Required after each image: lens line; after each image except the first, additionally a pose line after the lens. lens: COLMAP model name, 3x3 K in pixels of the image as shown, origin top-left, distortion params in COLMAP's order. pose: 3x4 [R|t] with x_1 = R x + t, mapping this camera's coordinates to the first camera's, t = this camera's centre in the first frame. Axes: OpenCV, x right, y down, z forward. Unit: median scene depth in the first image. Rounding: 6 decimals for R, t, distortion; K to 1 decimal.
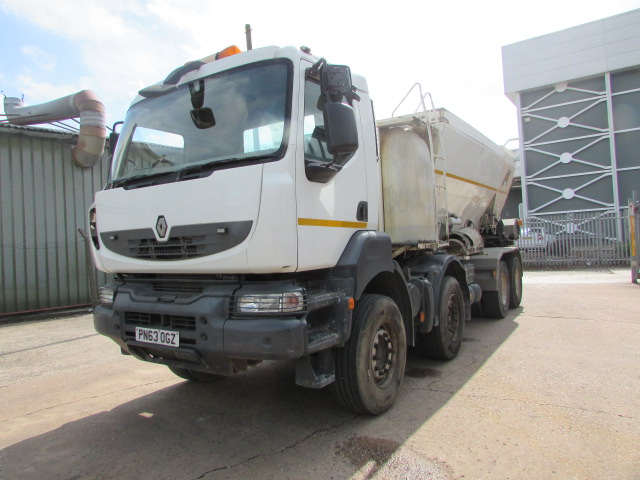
lens RADIAL K [[461.2, 0, 319.6], [0, 461.2, 241.1], [0, 0, 1]] dist [-0.052636, 0.008772]
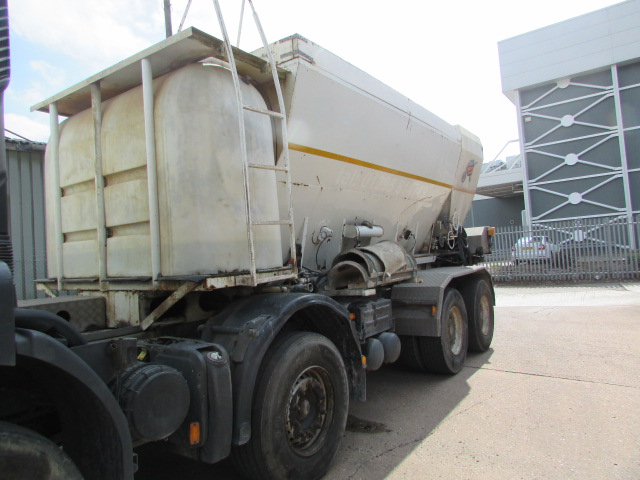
lens RADIAL K [[461.2, 0, 317.8], [0, 461.2, 236.9], [0, 0, 1]] dist [-0.052636, 0.008772]
pose [[0.999559, -0.013460, -0.026461, 0.342867], [0.012594, 0.999388, -0.032645, -0.021566], [0.026884, 0.032298, 0.999117, 0.490038]]
